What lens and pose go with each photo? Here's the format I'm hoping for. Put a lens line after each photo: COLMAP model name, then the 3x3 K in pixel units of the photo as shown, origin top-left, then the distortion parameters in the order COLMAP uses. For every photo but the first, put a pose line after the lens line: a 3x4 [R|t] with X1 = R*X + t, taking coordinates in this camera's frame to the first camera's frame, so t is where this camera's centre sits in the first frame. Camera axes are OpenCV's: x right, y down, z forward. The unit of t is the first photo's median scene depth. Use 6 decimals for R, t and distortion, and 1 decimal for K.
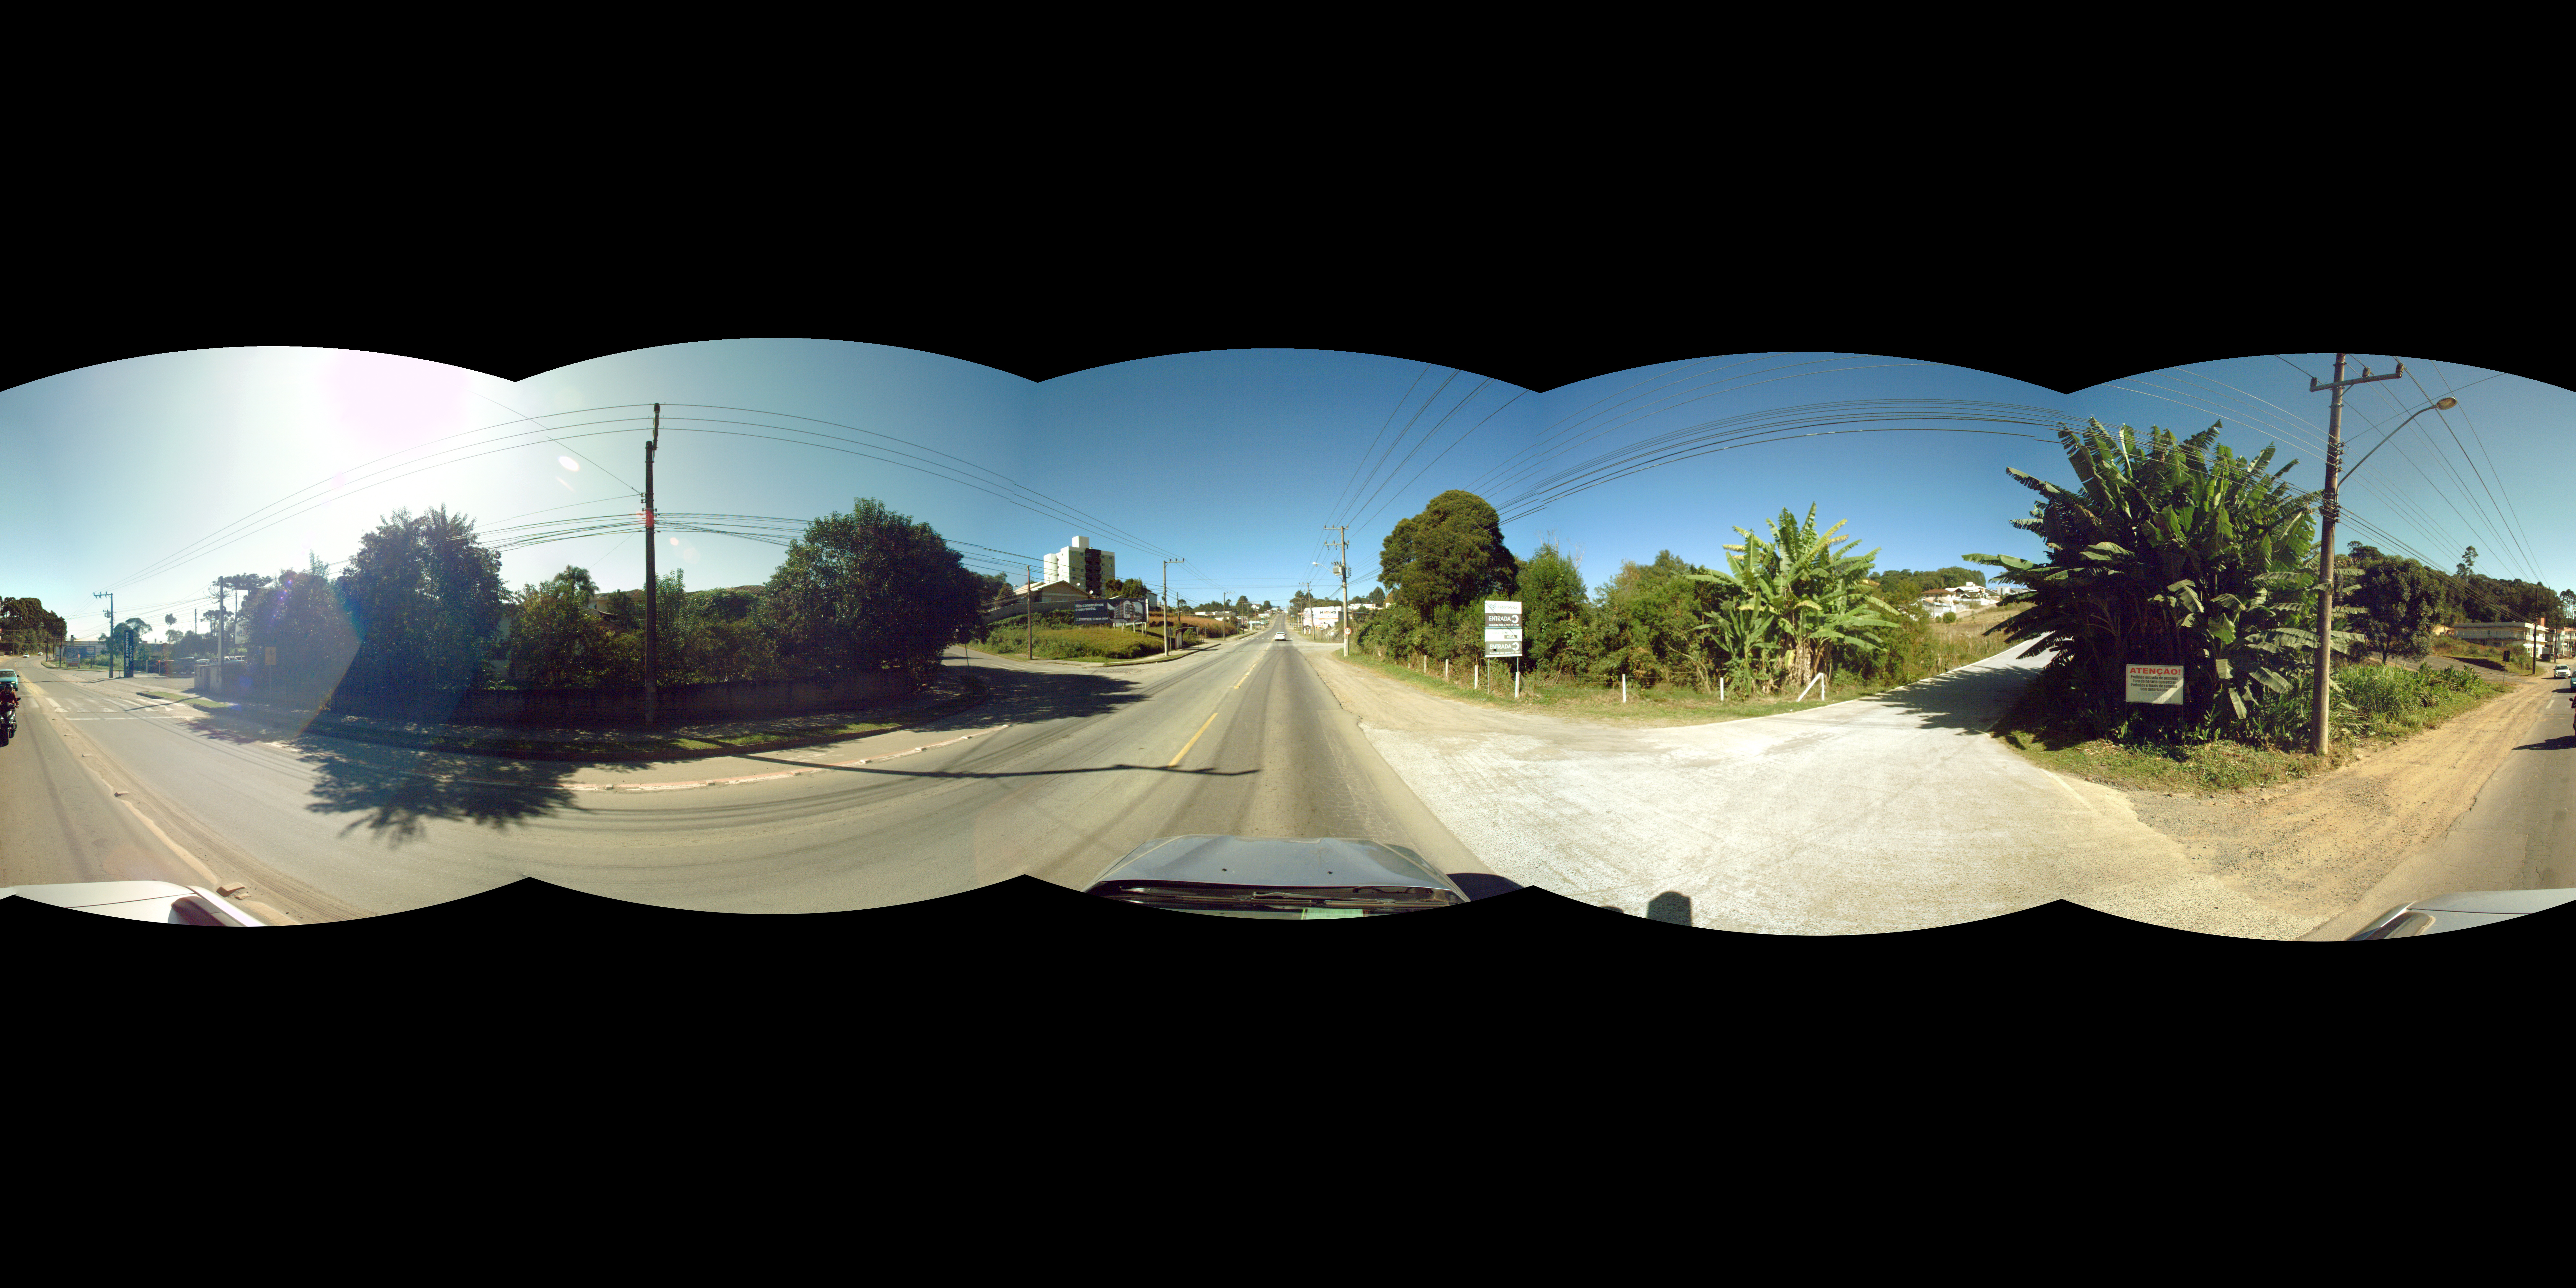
lens RADIAL K [[6570.9, 0, 1288.0], [0, 6570.9, 643.9], [0, 0, 1]] dist [-0.003119, -0.019704]
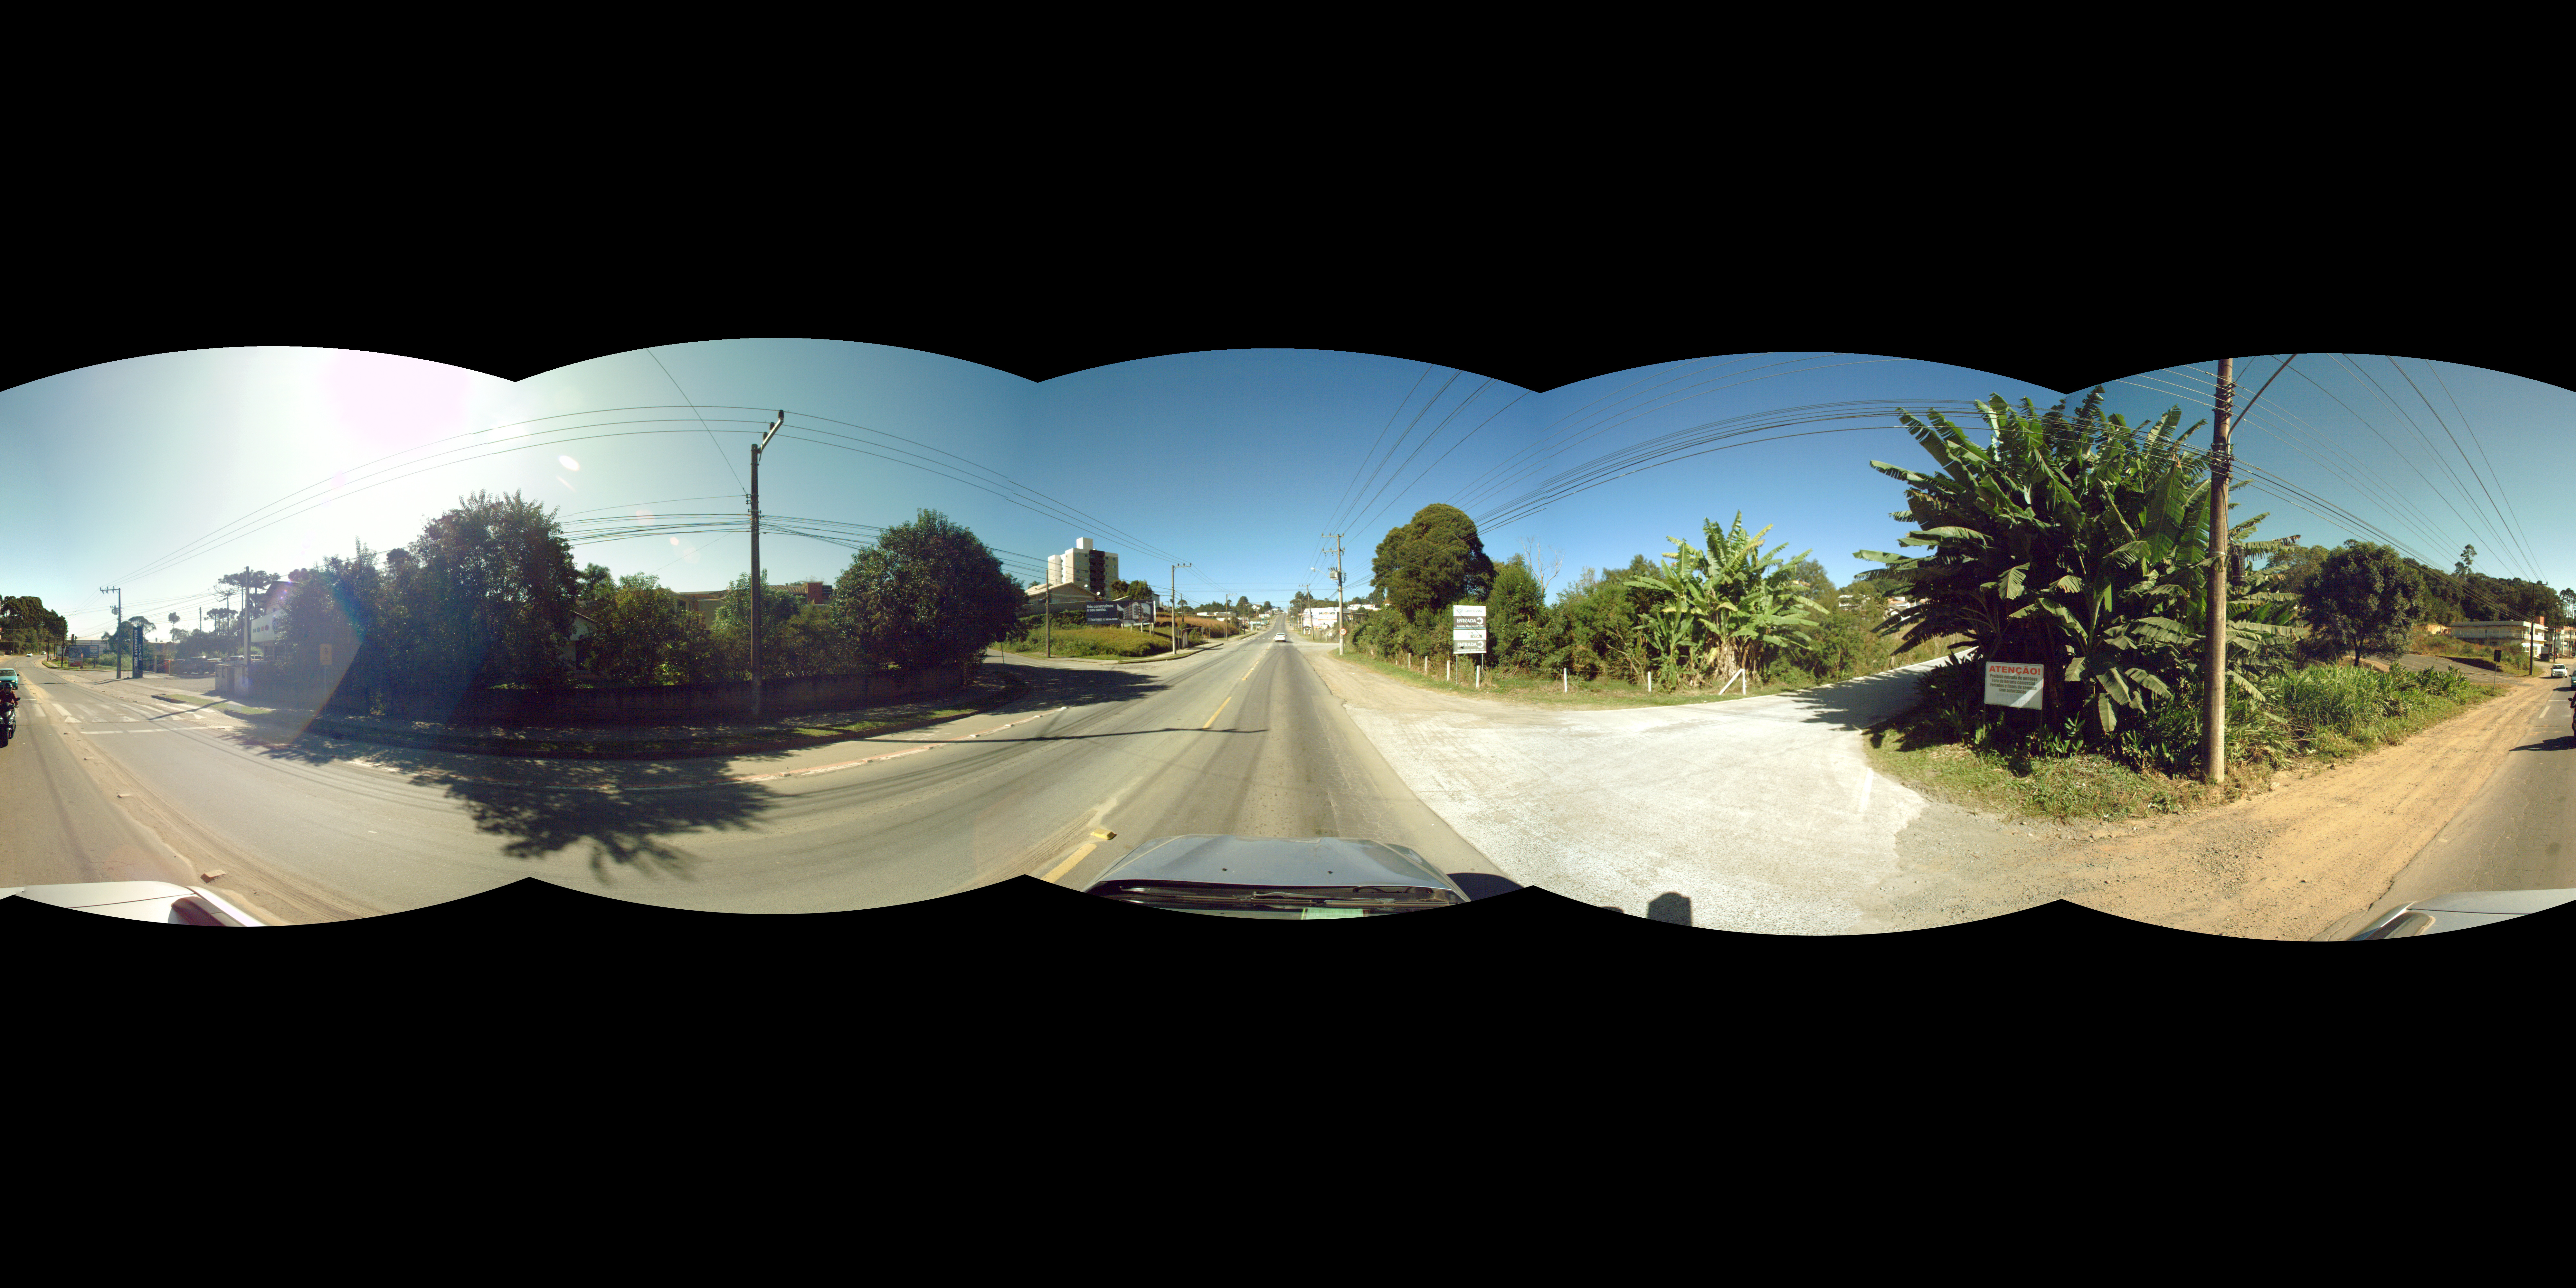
lens RADIAL K [[6570.9, 0, 1288.0], [0, 6570.9, 643.9], [0, 0, 1]] dist [-0.003119, -0.019704]
pose [[1.000000, -0.000079, -0.000013, 0.000039], [0.000079, 1.000000, 0.000012, 0.000097], [0.000013, -0.000012, 1.000000, -0.064427]]
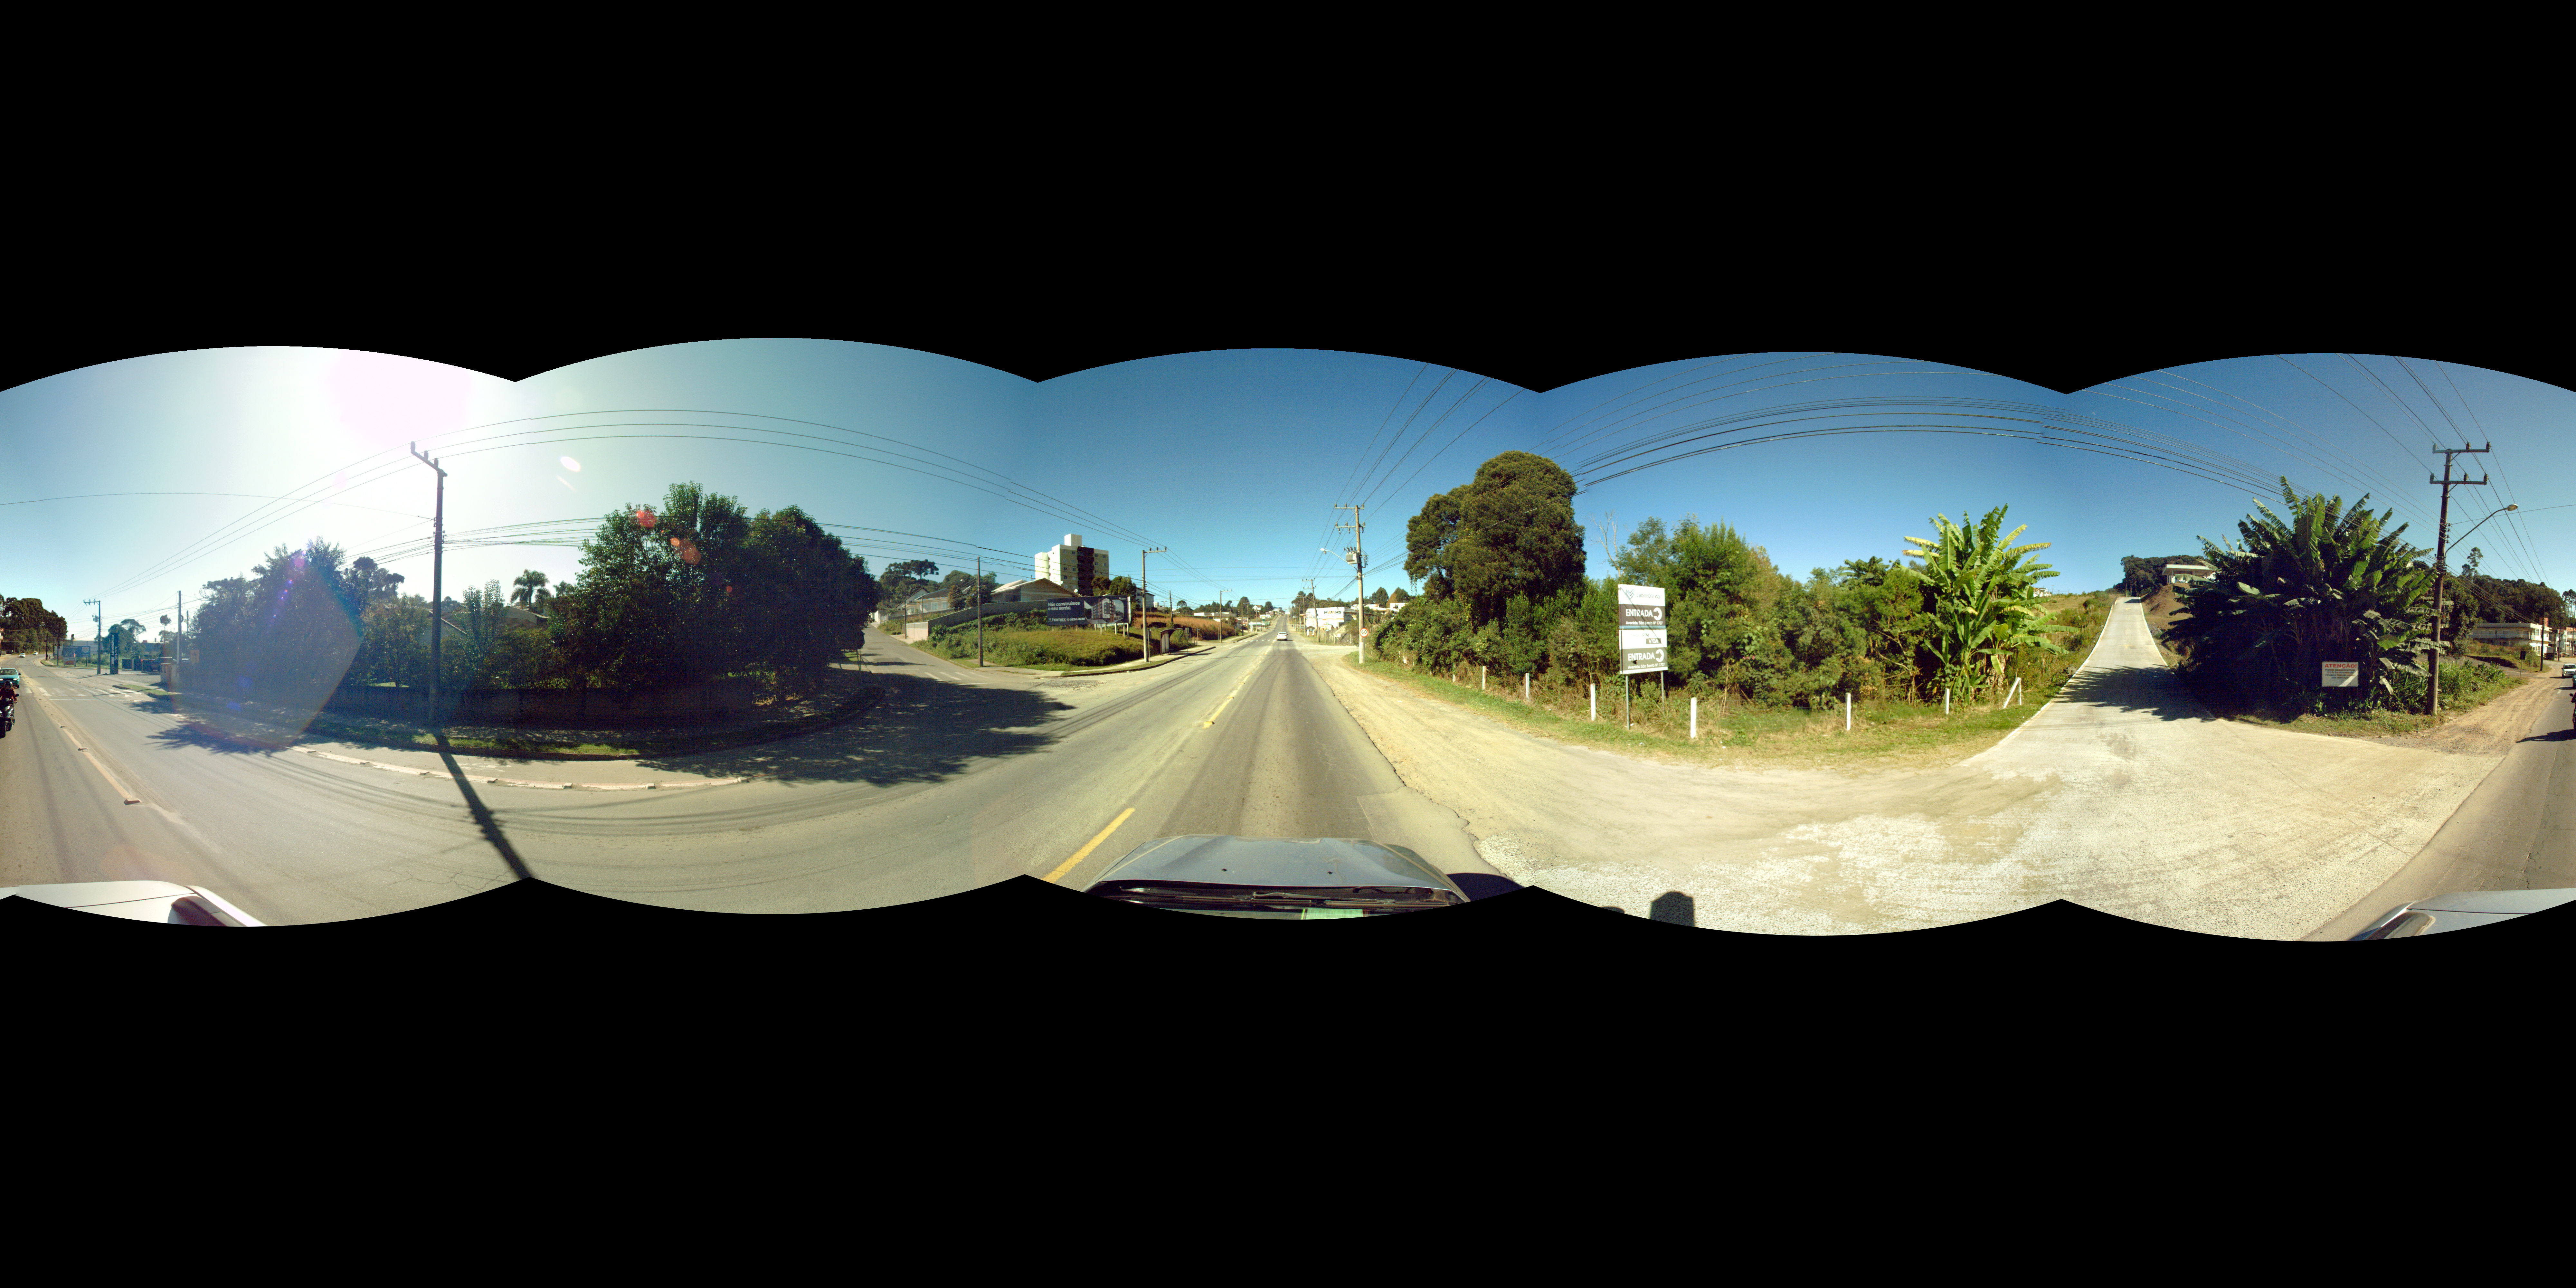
lens RADIAL K [[6570.9, 0, 1288.0], [0, 6570.9, 643.9], [0, 0, 1]] dist [-0.003119, -0.019704]
pose [[1.000000, 0.000063, -0.000007, -0.000317], [-0.000063, 1.000000, -0.000018, -0.000411], [0.000007, 0.000018, 1.000000, 0.140992]]
